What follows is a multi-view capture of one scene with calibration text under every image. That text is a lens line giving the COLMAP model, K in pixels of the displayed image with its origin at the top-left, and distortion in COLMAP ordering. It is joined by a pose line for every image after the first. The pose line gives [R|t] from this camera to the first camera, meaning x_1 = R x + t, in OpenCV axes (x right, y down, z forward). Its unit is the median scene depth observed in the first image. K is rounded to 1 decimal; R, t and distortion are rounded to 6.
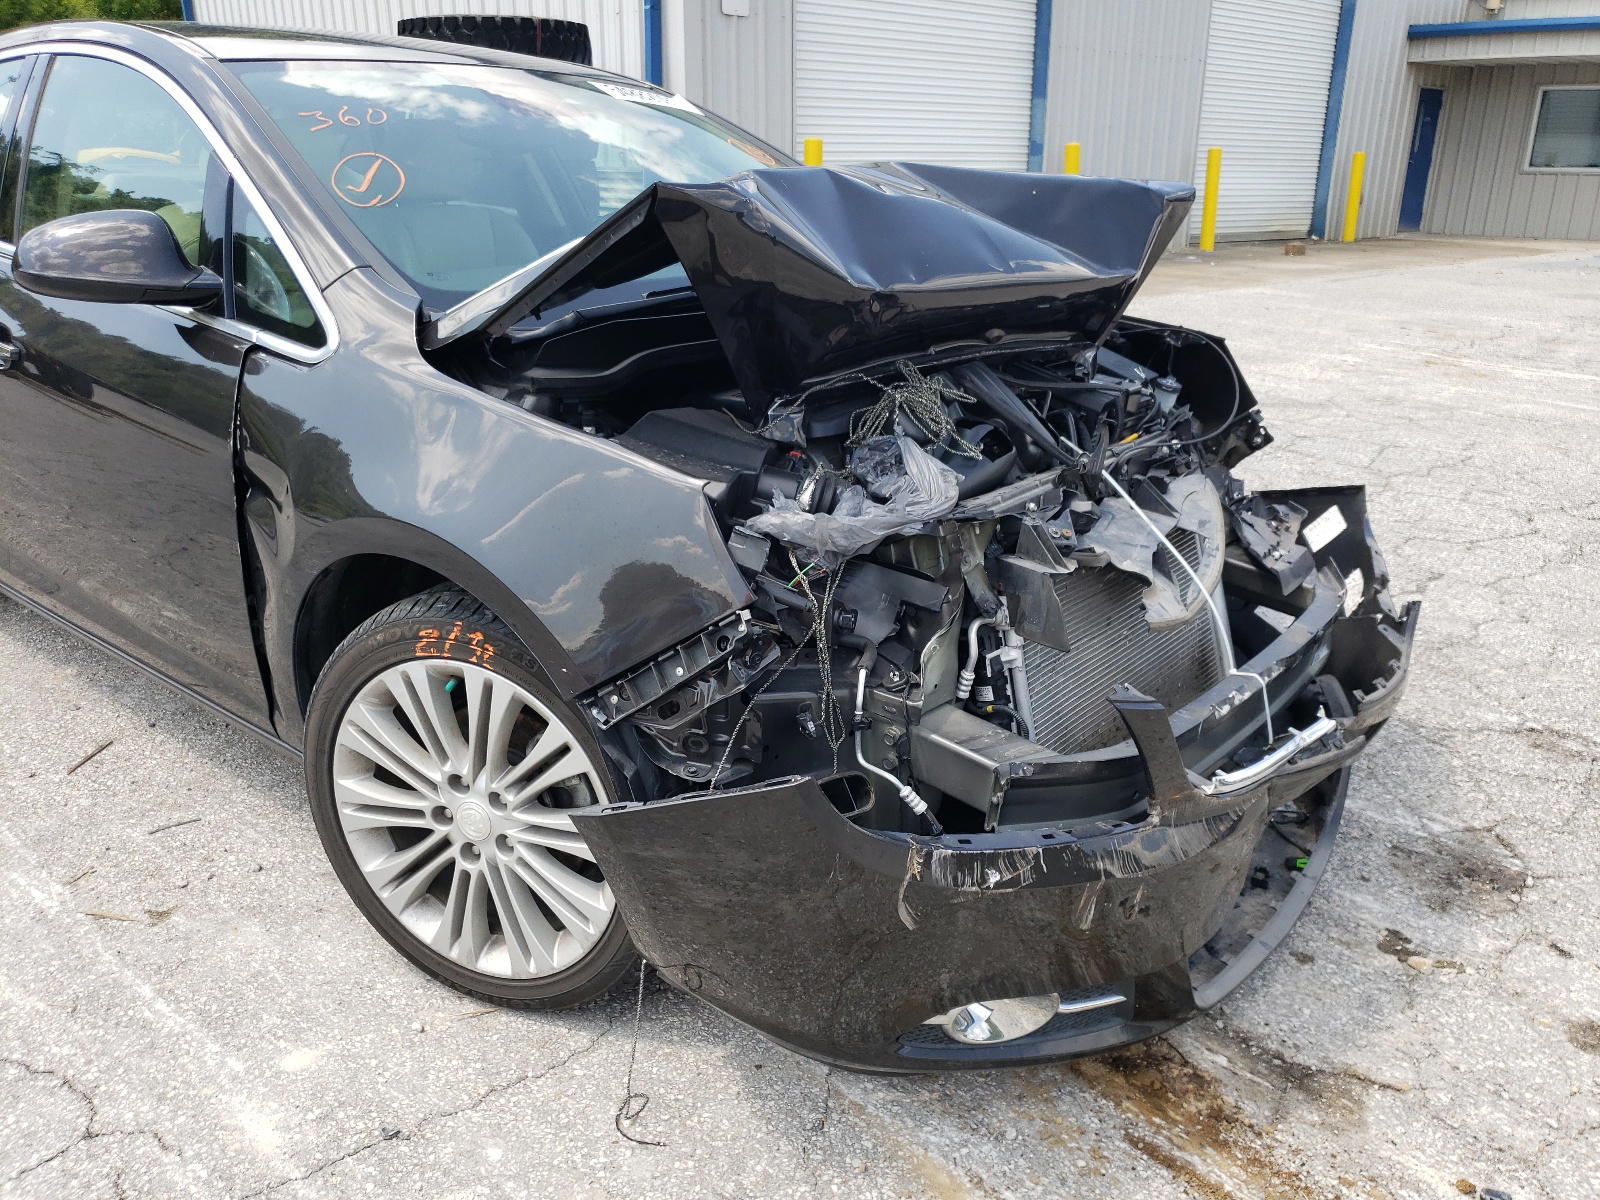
lens RADIAL K [[1231.0, 0, 800.0], [0, 1231.0, 600.0], [0, 0, 1]] dist [-0.013529, 0.052397]
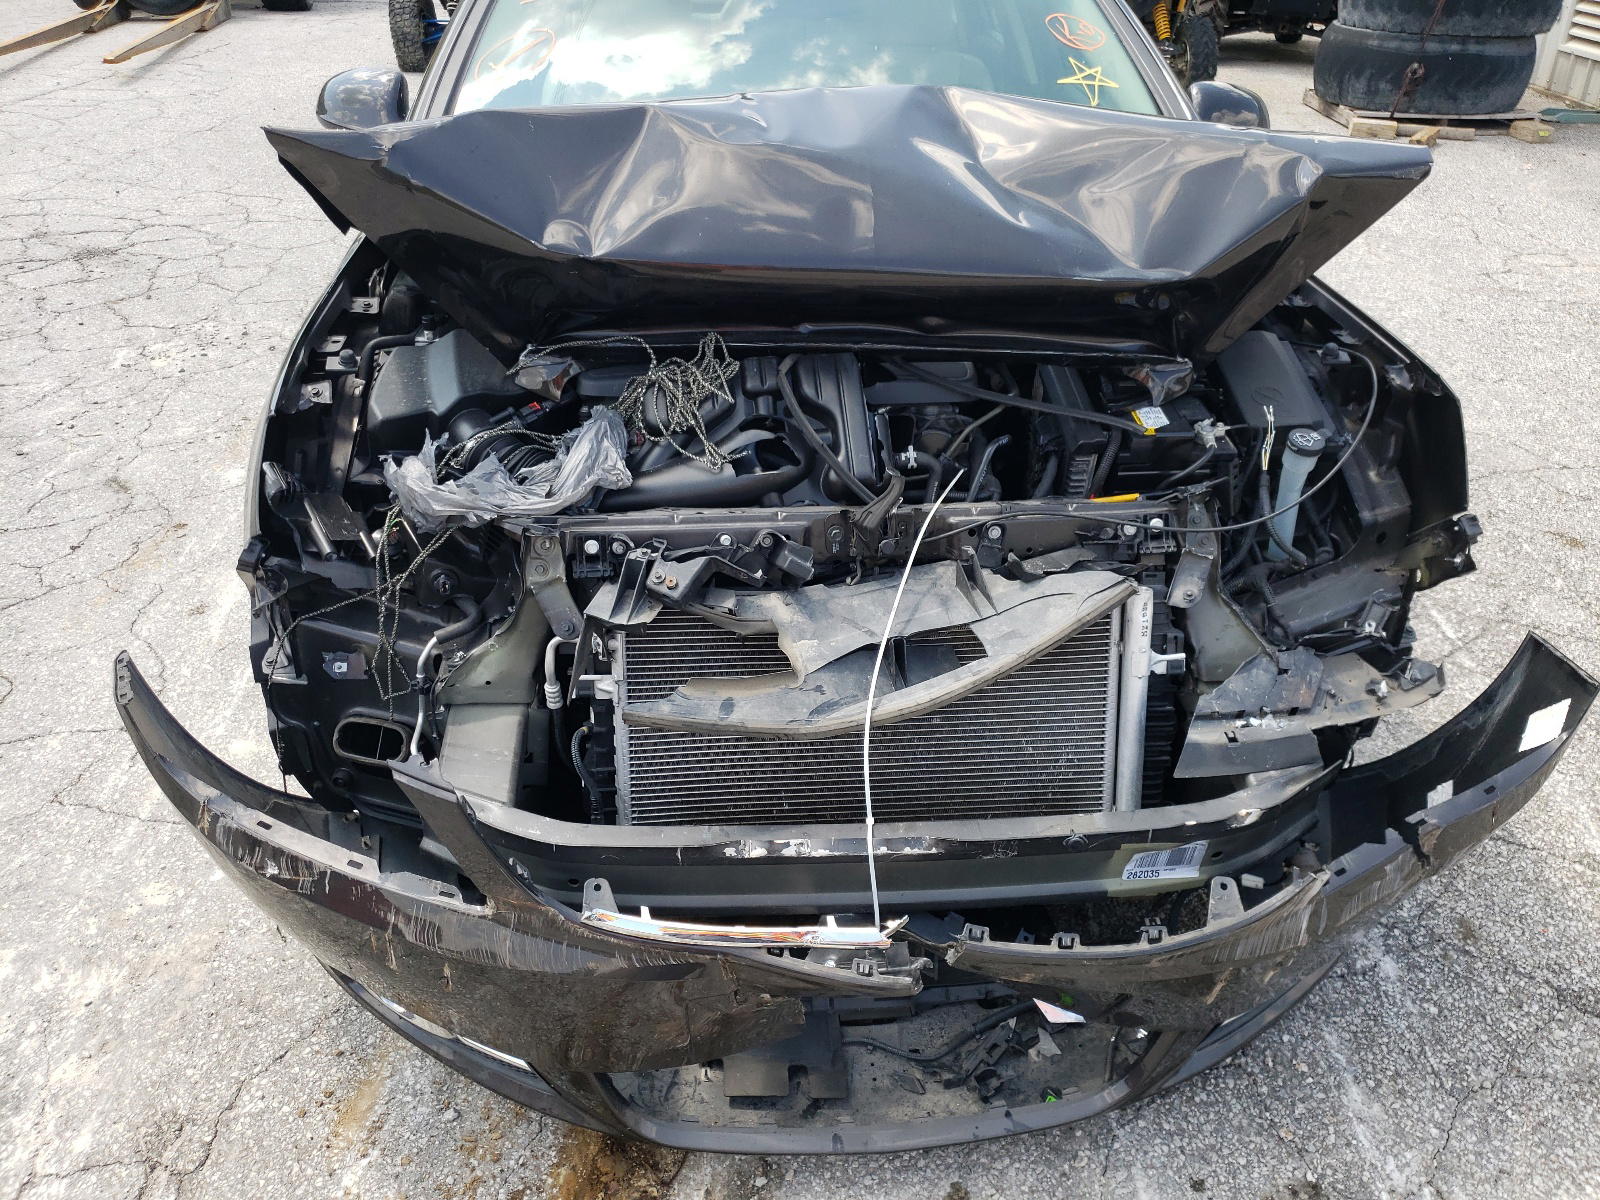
lens RADIAL K [[1204.4, 0, 845.4], [0, 1204.4, 593.1], [0, 0, 1]] dist [0.006918, 0.004495]
pose [[0.701779, 0.348700, -0.621220, 0.798092], [-0.246814, 0.937018, 0.247143, -0.274592], [0.668274, -0.020114, 0.743643, 0.442251]]
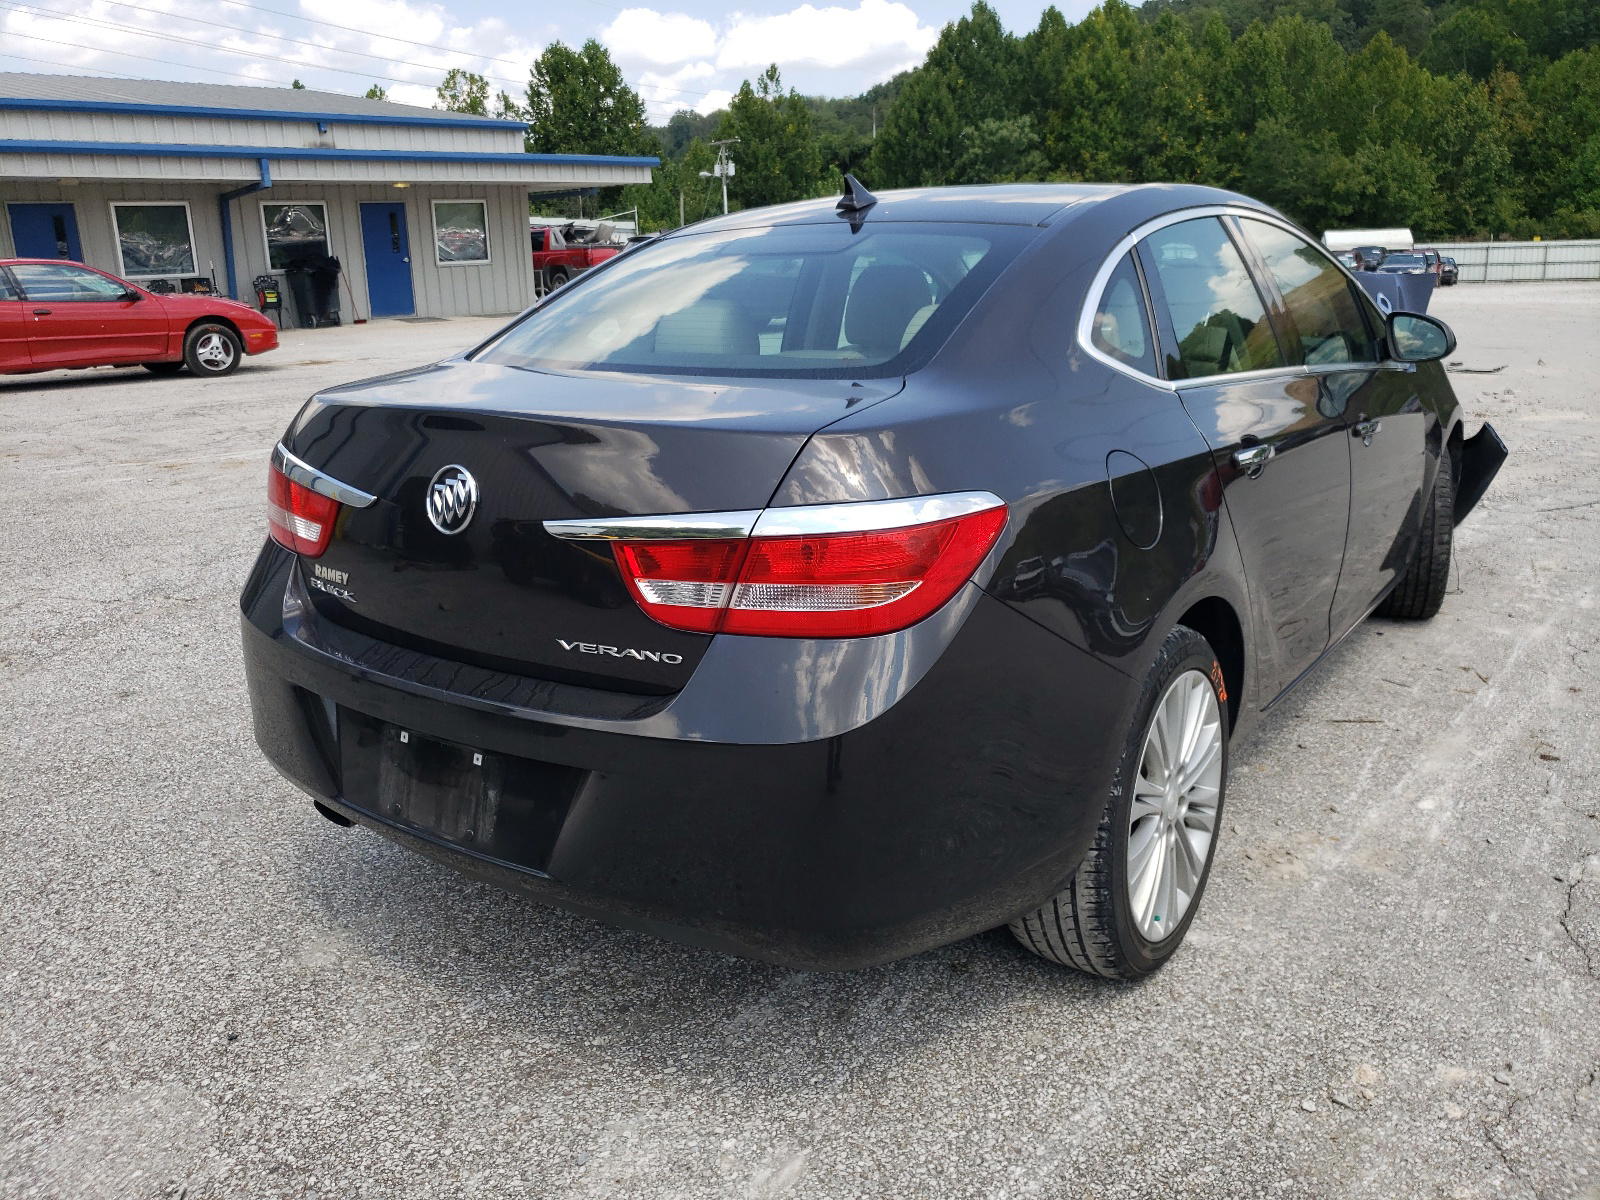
lens RADIAL K [[1213.5, 0, 800.0], [0, 1213.5, 600.0], [0, 0, 1]] dist [0.007048, 0.011556]
pose [[-0.044904, -0.287718, 0.956662, -2.607587], [0.372441, 0.883766, 0.283276, -0.871528], [-0.926969, 0.369020, 0.067473, 2.088833]]
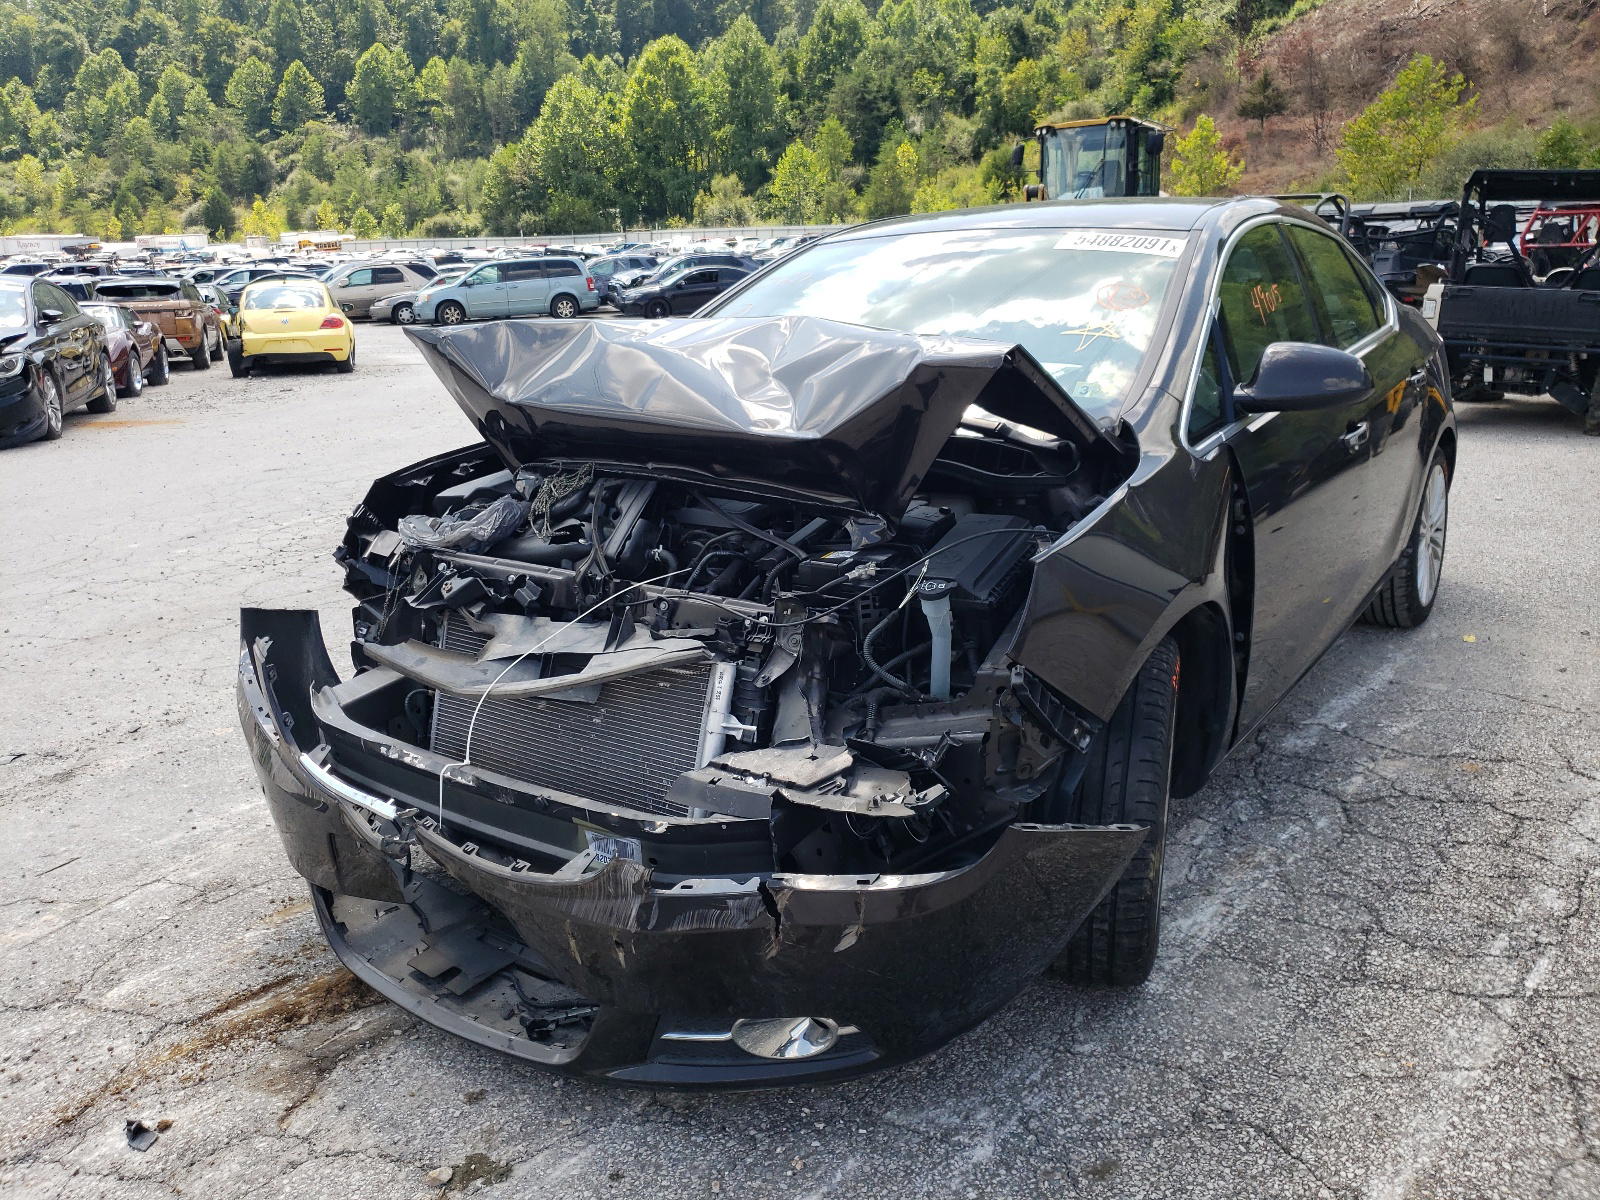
lens RADIAL K [[1213.5, 0, 800.0], [0, 1213.5, 600.0], [0, 0, 1]] dist [0.007048, 0.011556]
pose [[0.074387, 0.238255, -0.968350, 1.455688], [-0.313221, 0.927480, 0.204139, -0.410302], [0.946762, 0.288122, 0.143619, 1.128429]]
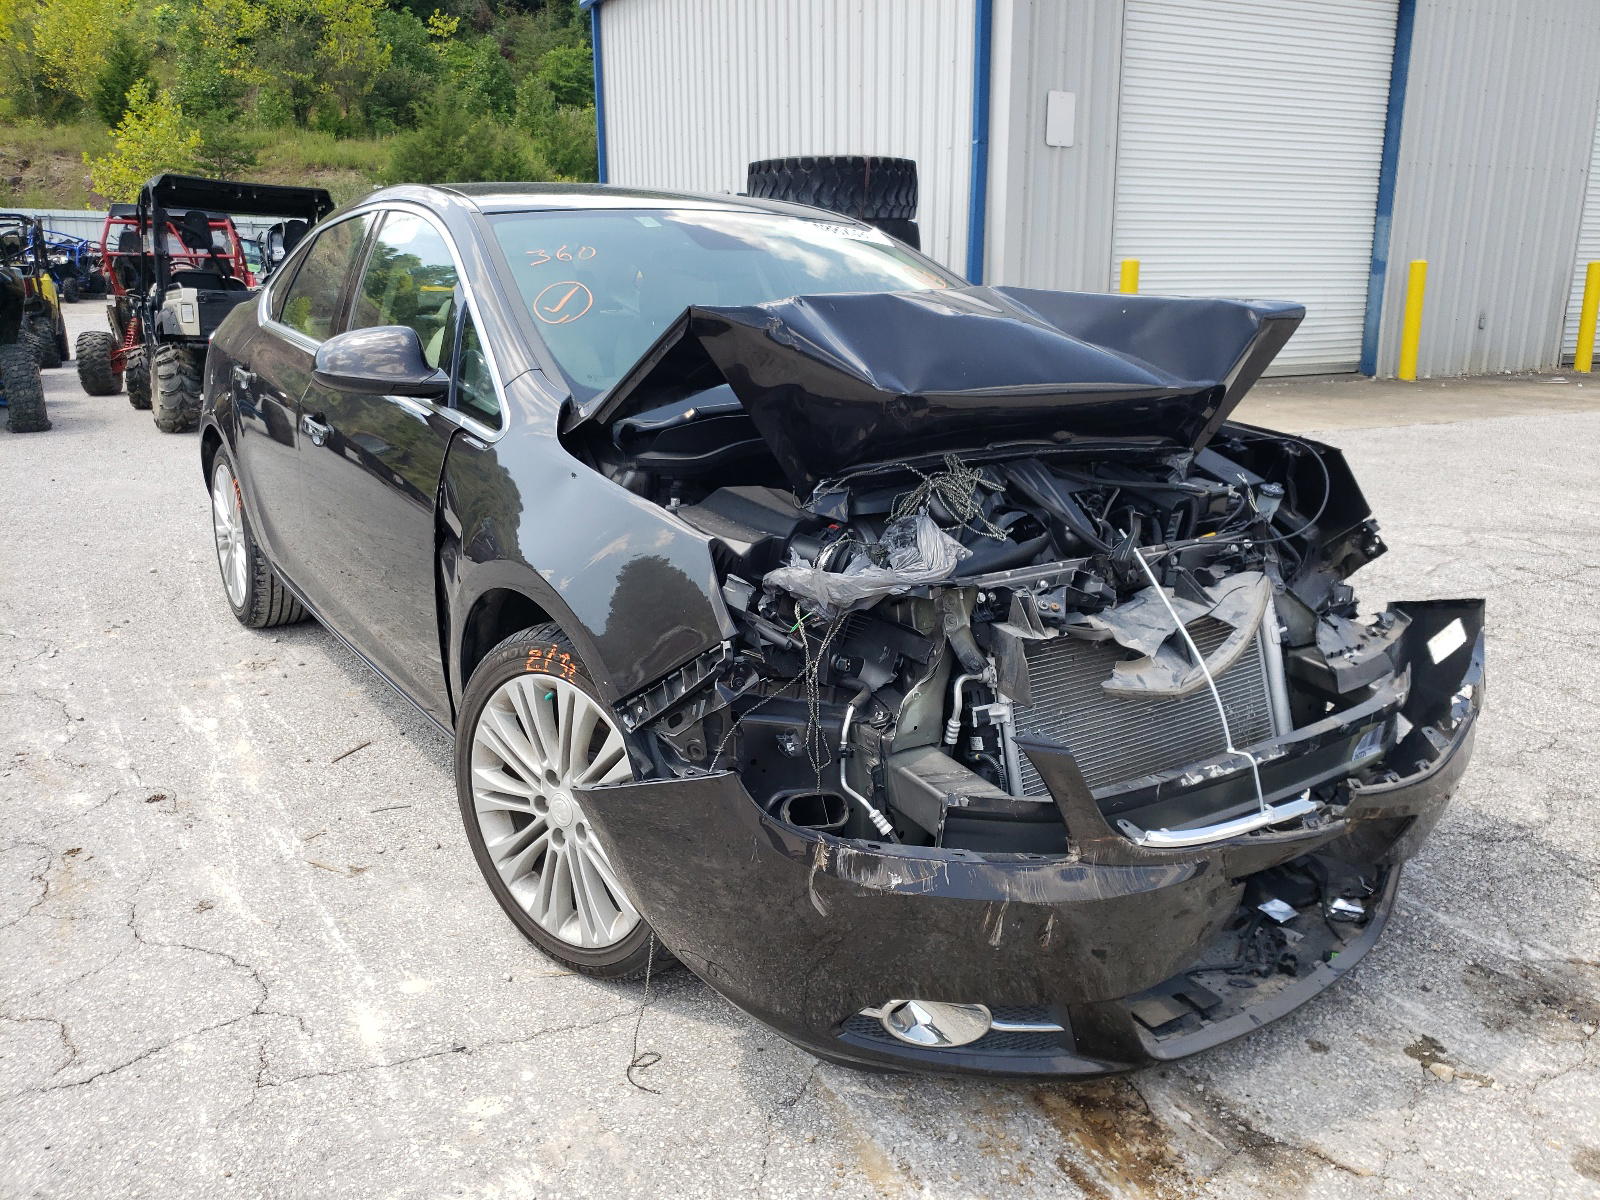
lens RADIAL K [[1213.5, 0, 800.0], [0, 1213.5, 600.0], [0, 0, 1]] dist [0.007048, 0.011556]
pose [[0.961757, 0.062467, -0.266688, 0.276766], [-0.085312, 0.993532, -0.074944, 0.041444], [0.260281, 0.094829, 0.960865, -0.126414]]
